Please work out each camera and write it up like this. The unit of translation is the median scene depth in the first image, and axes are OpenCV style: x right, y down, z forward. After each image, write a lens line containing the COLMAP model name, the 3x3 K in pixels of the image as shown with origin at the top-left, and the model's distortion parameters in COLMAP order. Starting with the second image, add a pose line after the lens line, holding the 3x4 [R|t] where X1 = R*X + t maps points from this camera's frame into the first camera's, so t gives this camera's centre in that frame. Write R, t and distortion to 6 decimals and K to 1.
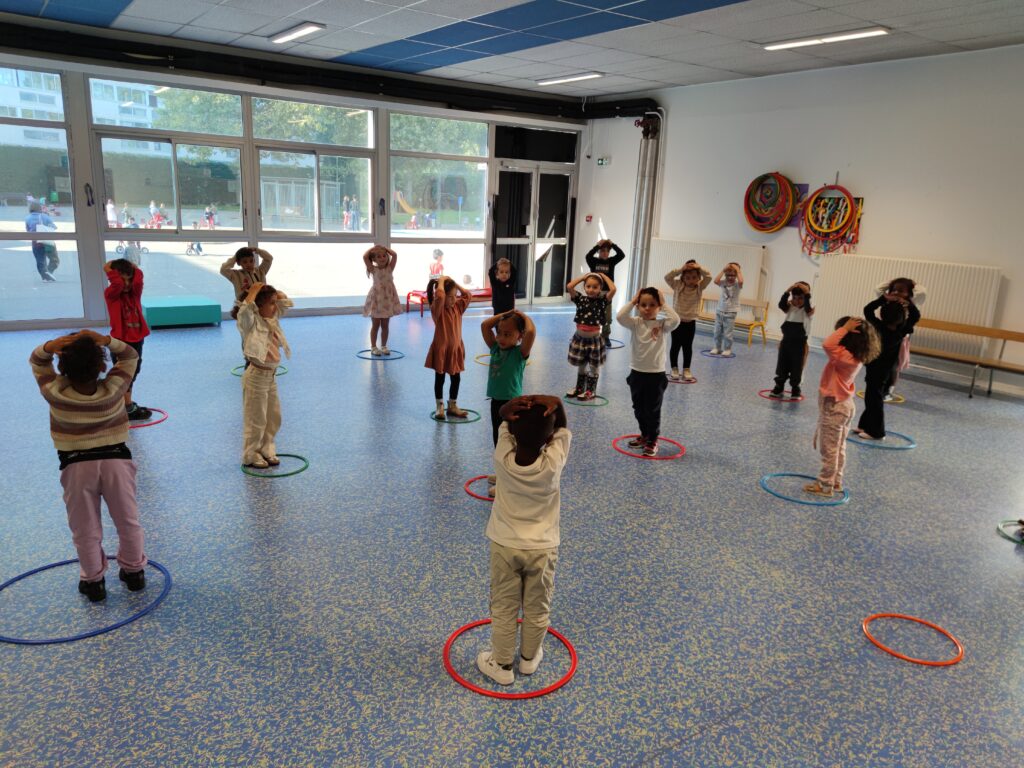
lens RADIAL K [[762.6, 0, 512.4], [0, 762.6, 384.4], [0, 0, 1]] dist [0.061761, -0.058286]
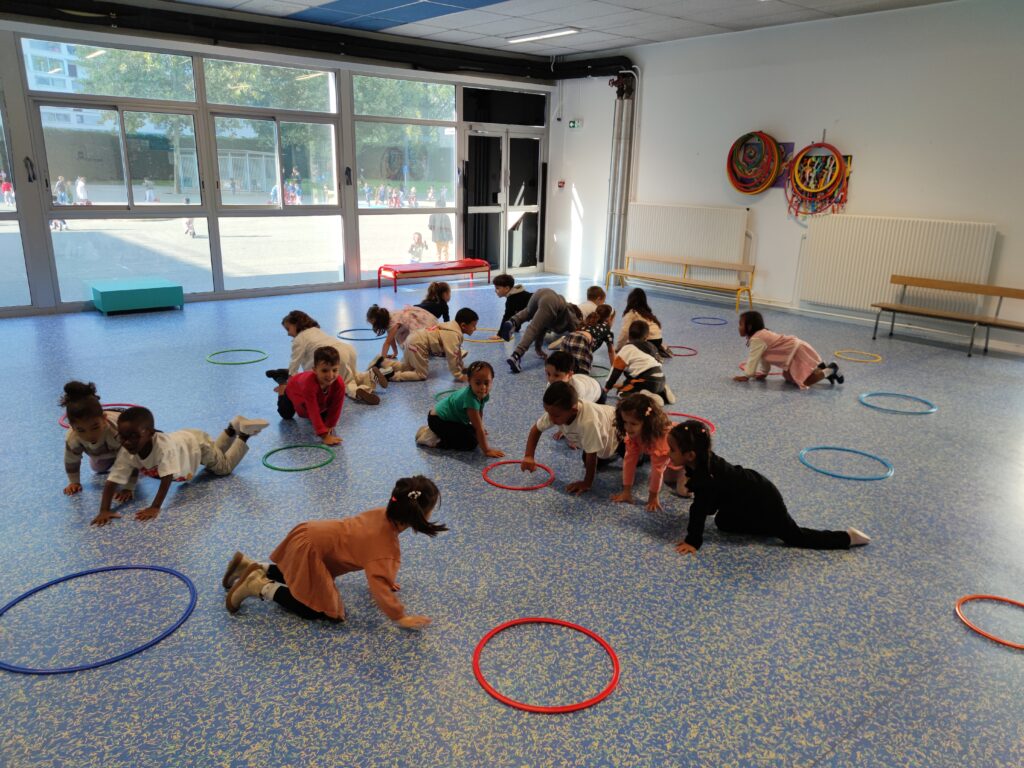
lens RADIAL K [[762.6, 0, 510.1], [0, 762.6, 385.8], [0, 0, 1]] dist [0.061761, -0.058286]
pose [[0.997032, -0.040156, 0.065688, -0.078258], [0.037525, 0.998462, 0.040814, -0.010294], [-0.067226, -0.038228, 0.997005, 0.065476]]
